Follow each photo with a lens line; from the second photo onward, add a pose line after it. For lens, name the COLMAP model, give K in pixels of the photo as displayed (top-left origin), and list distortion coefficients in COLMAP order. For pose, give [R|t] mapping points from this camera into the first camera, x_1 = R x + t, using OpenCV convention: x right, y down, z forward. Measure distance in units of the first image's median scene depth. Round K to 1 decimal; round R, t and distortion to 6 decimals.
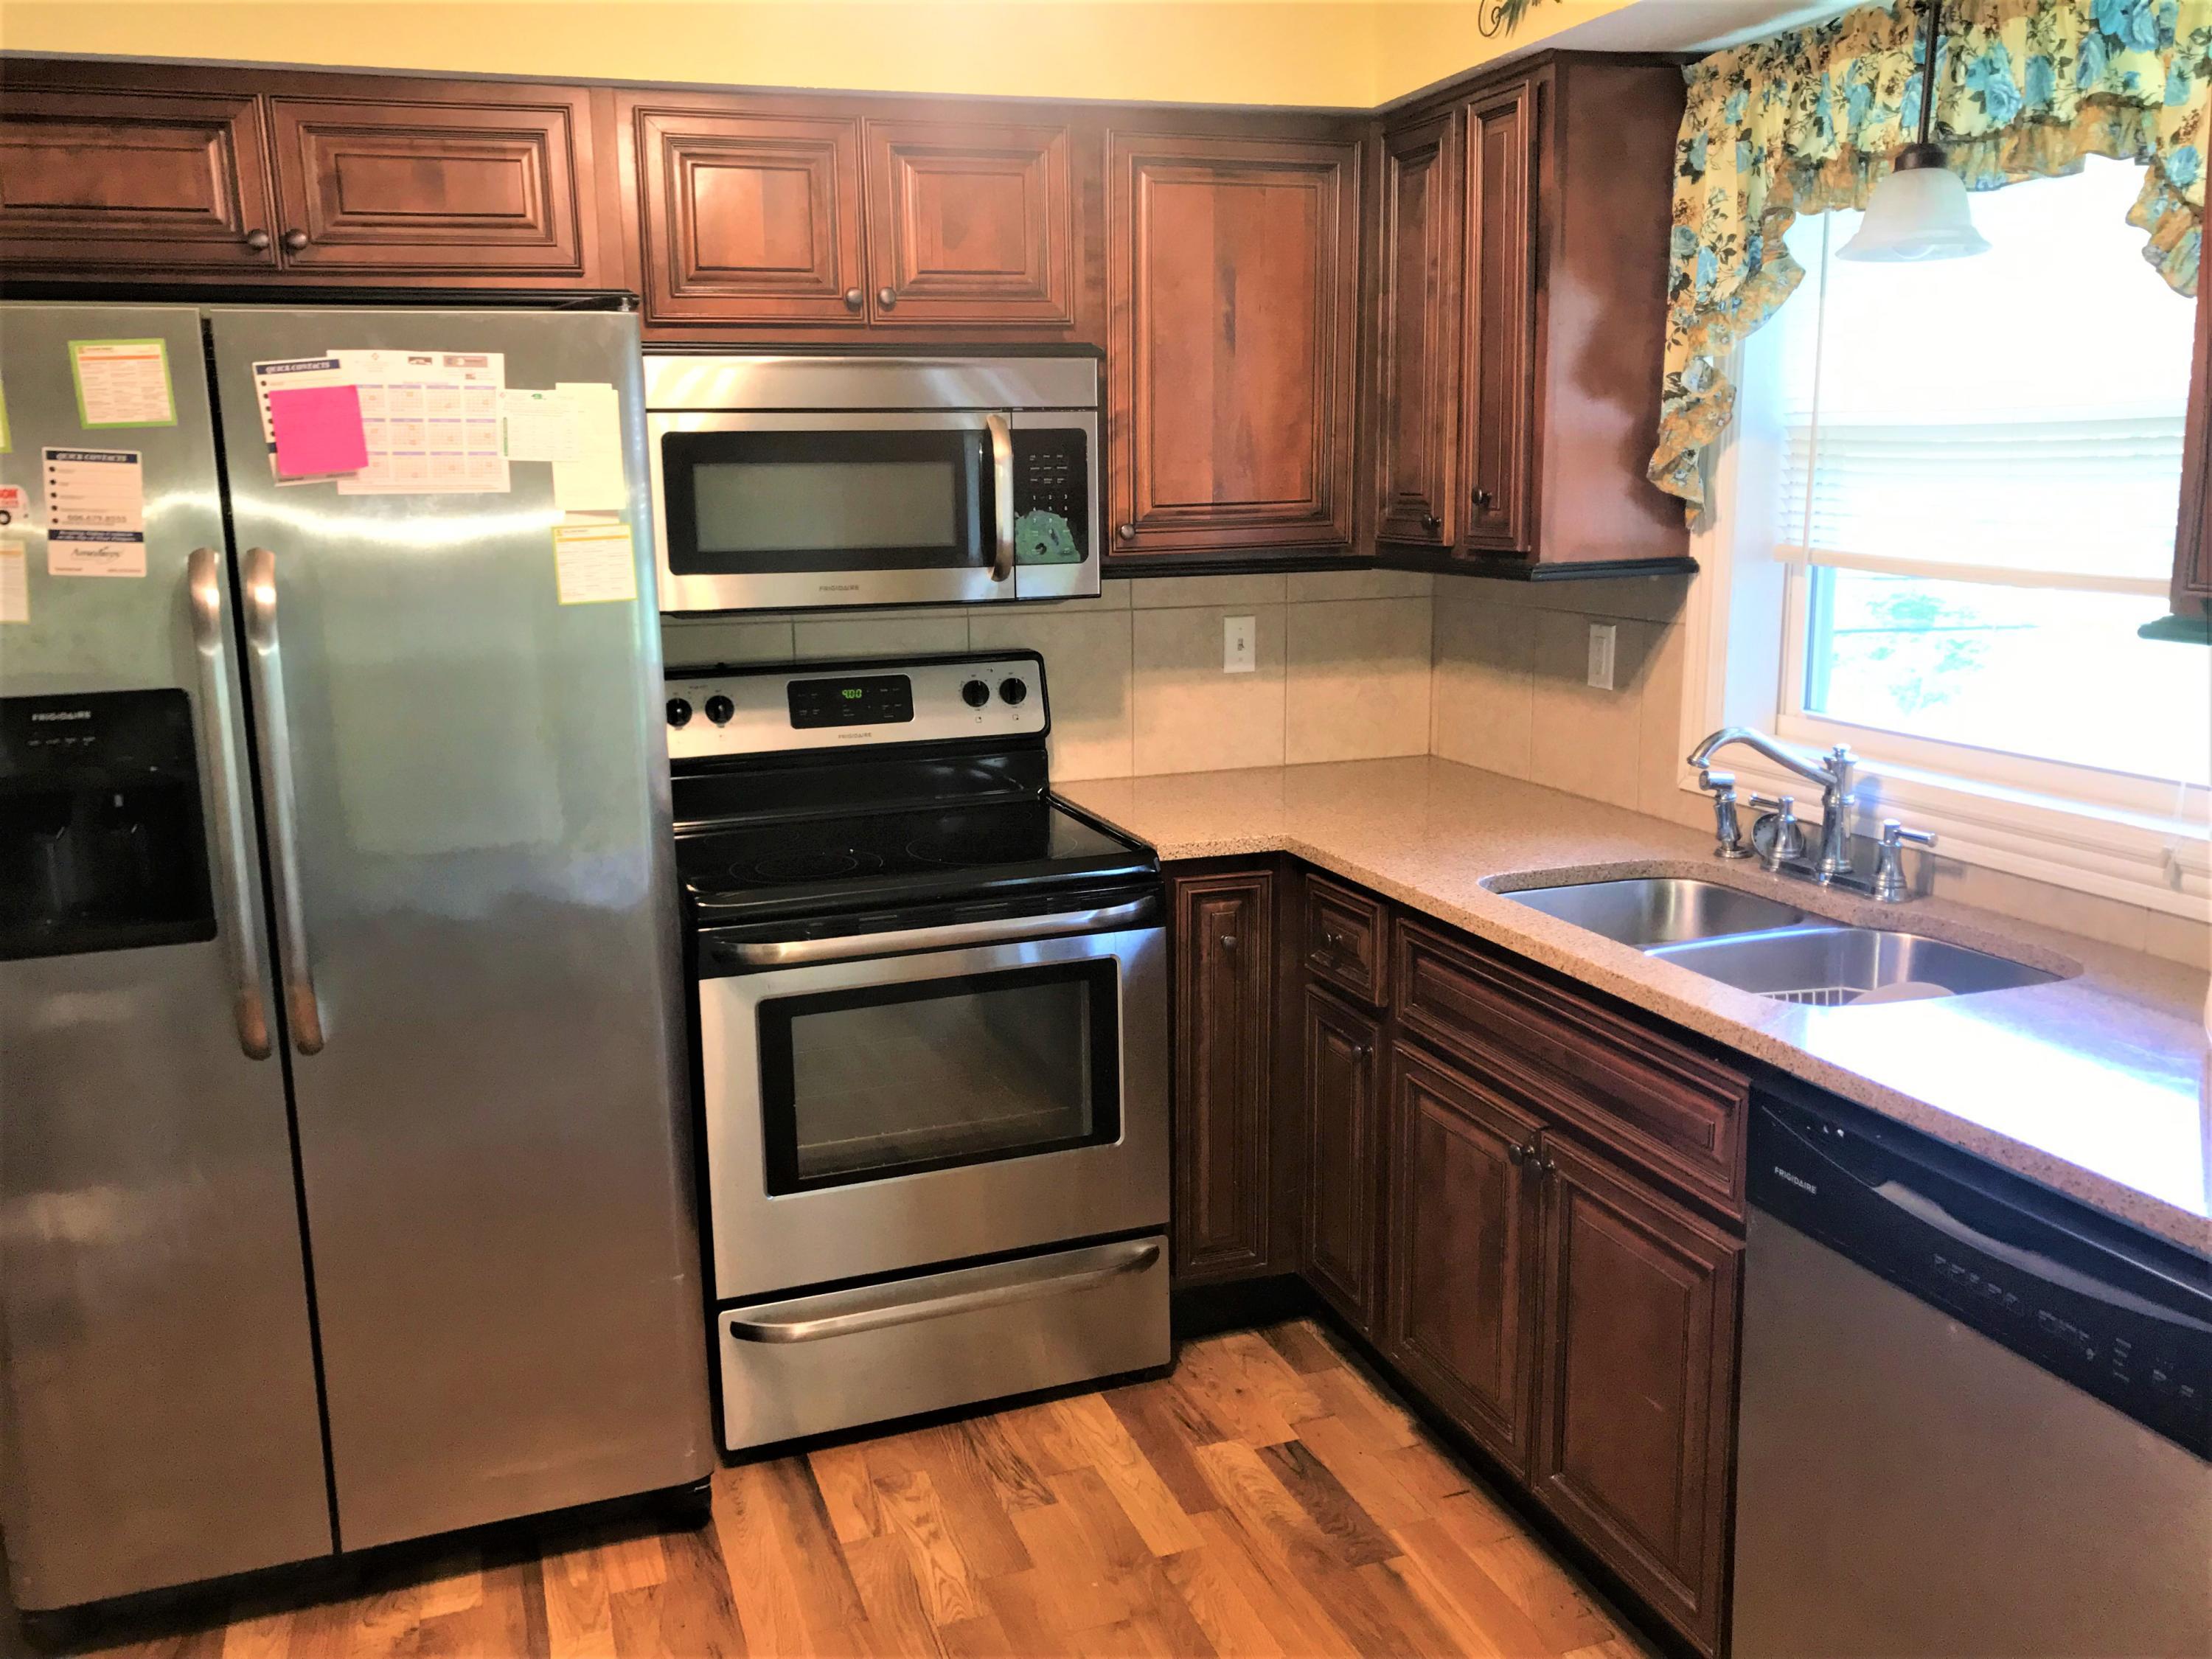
lens RADIAL K [[1800.7, 0, 1077.0], [0, 1800.7, 808.8], [0, 0, 1]] dist [0.003869, 0.010405]
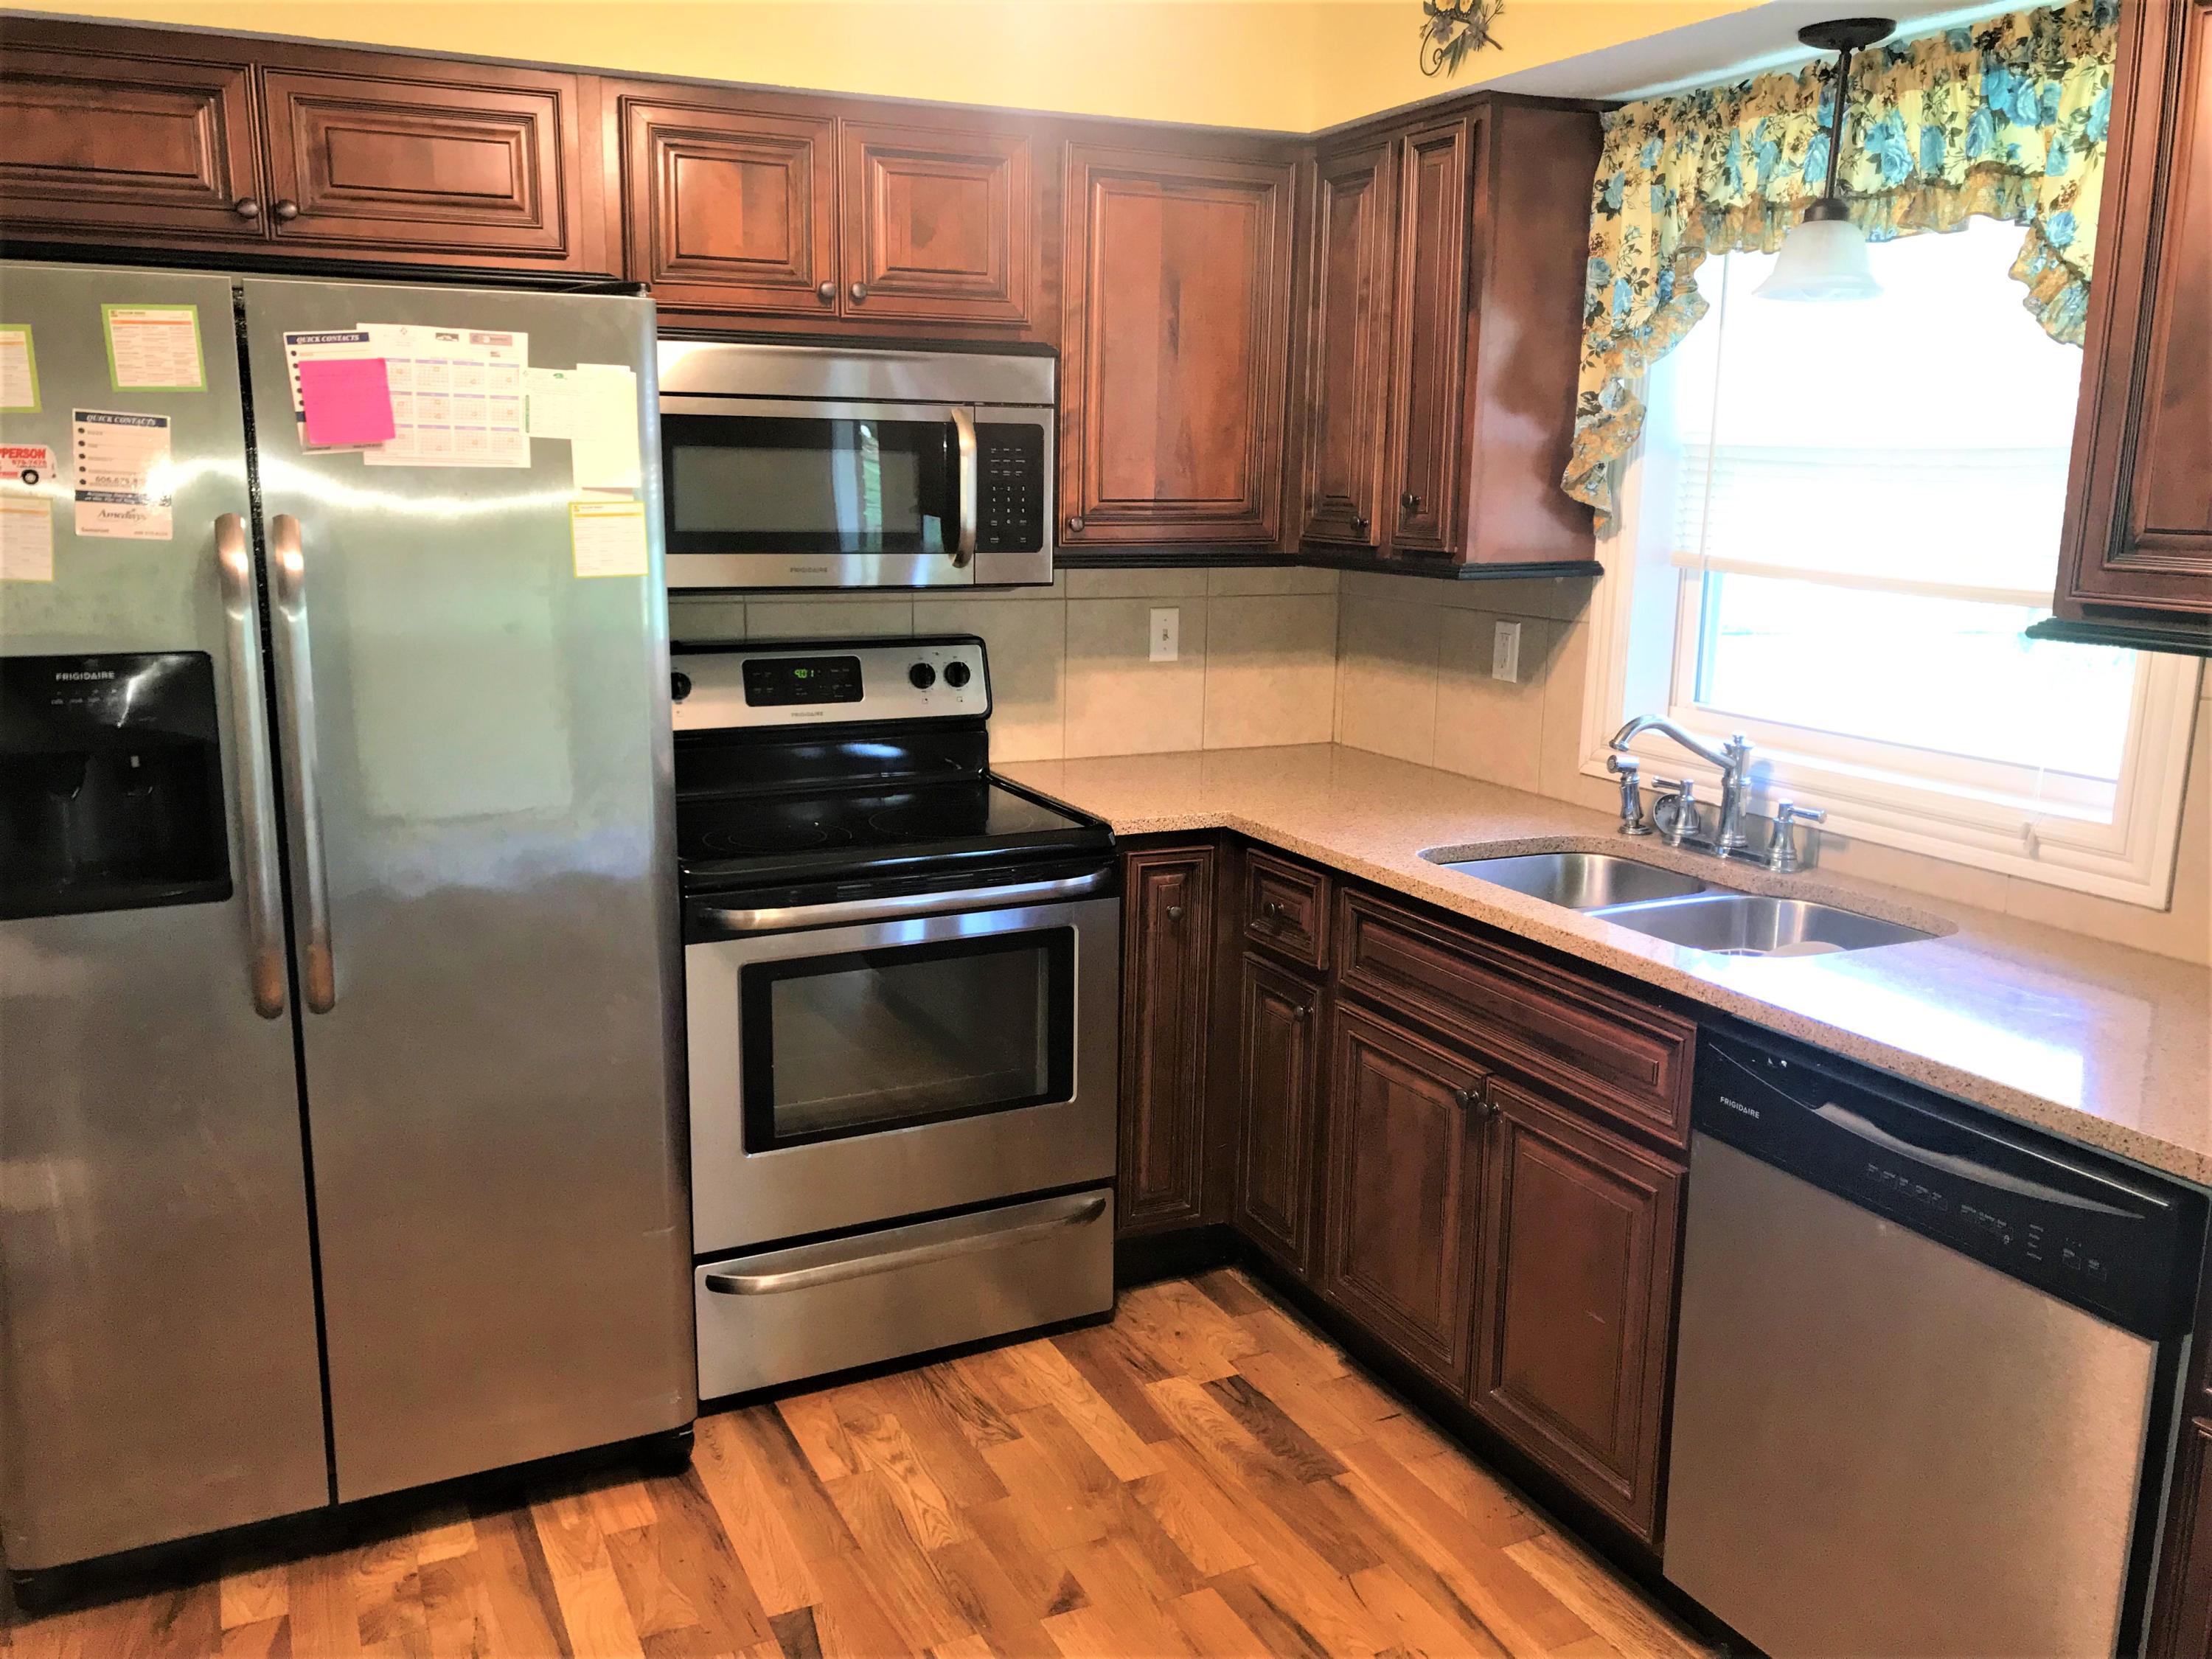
lens RADIAL K [[1804.6, 0, 1090.9], [0, 1804.6, 817.9], [0, 0, 1]] dist [0.015167, -0.009342]
pose [[0.992703, 0.007974, 0.120323, -0.104314], [-0.008658, 0.999949, 0.005157, 0.014723], [-0.120276, -0.006161, 0.992721, -0.060029]]
